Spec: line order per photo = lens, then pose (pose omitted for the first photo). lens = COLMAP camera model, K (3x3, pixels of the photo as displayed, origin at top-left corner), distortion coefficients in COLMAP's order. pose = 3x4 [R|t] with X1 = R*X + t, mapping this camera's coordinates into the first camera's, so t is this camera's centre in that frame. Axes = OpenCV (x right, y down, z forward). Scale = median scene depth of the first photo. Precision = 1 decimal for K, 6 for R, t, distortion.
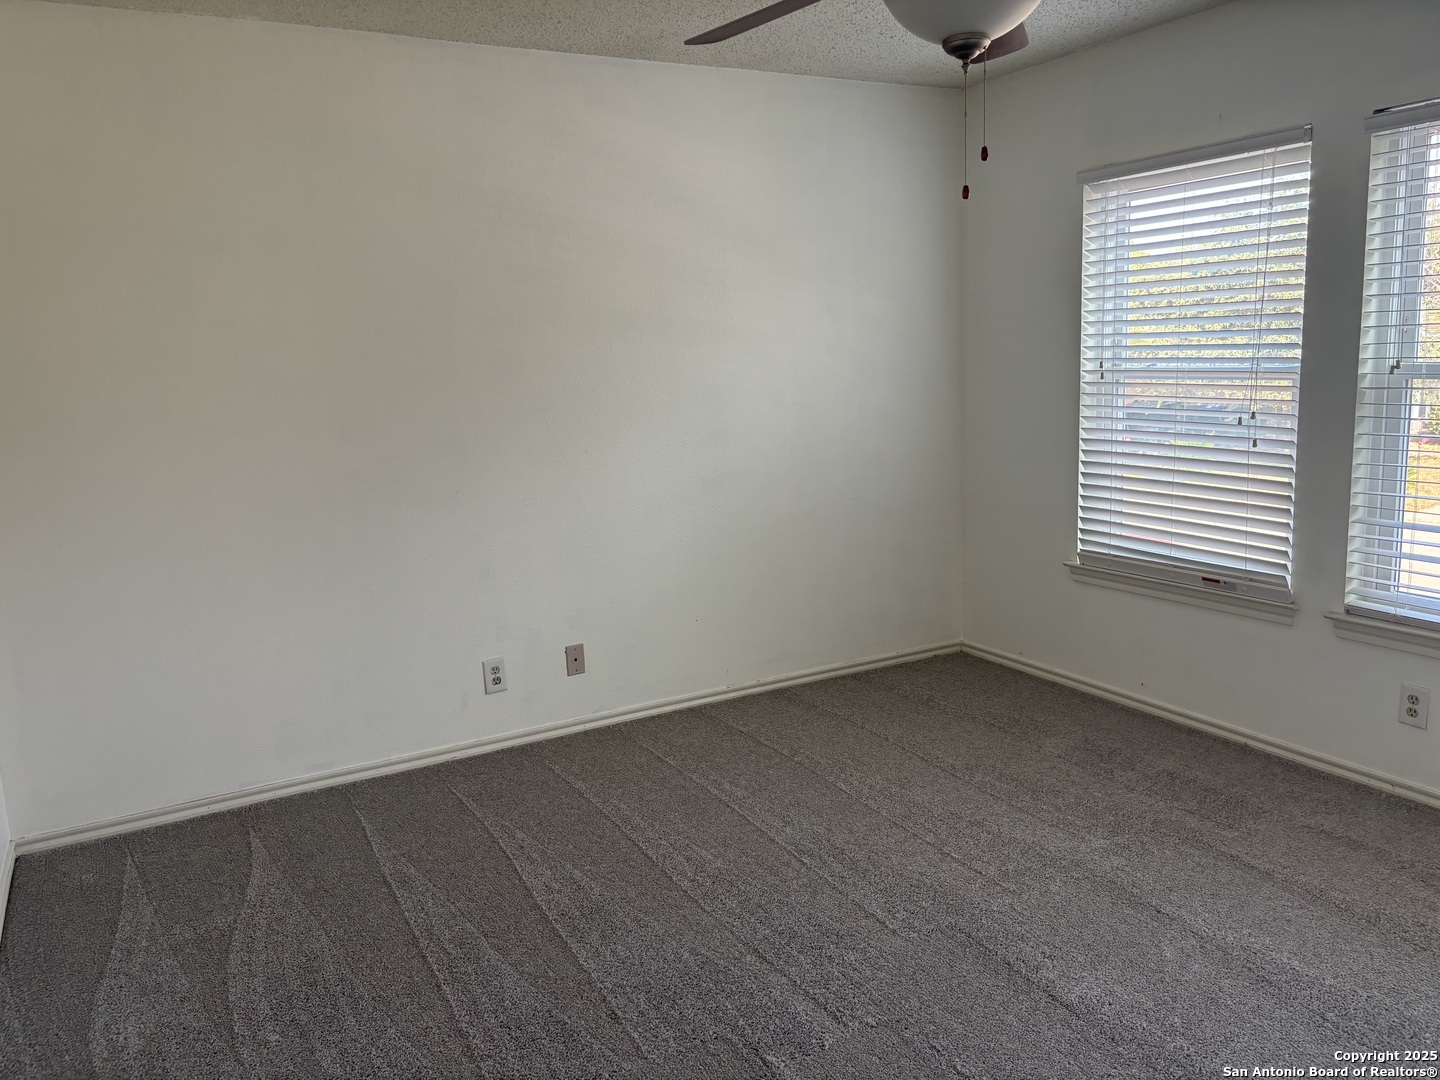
lens RADIAL K [[1090.3, 0, 725.0], [0, 1090.3, 537.7], [0, 0, 1]] dist [0.050573, -0.057171]
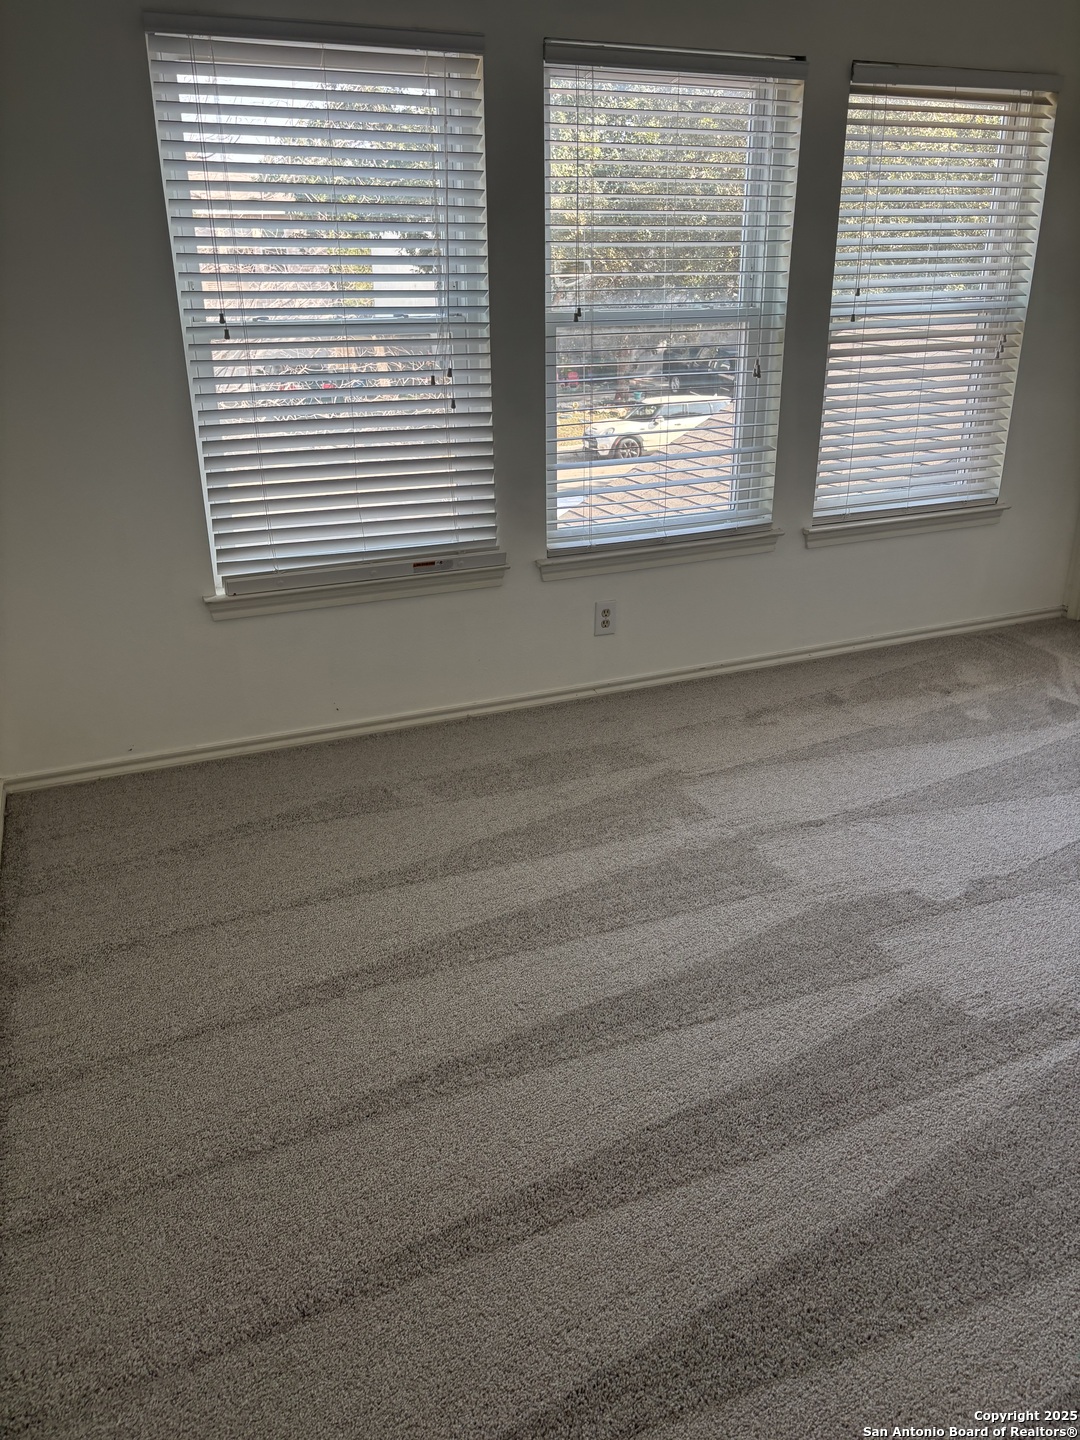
lens RADIAL K [[1090.3, 0, 554.6], [0, 1090.3, 725.0], [0, 0, 1]] dist [0.050573, -0.057171]
pose [[0.100226, -0.346660, 0.932621, -0.468946], [0.176590, 0.928657, 0.326209, -0.120870], [-0.979168, 0.131996, 0.154292, 0.807454]]
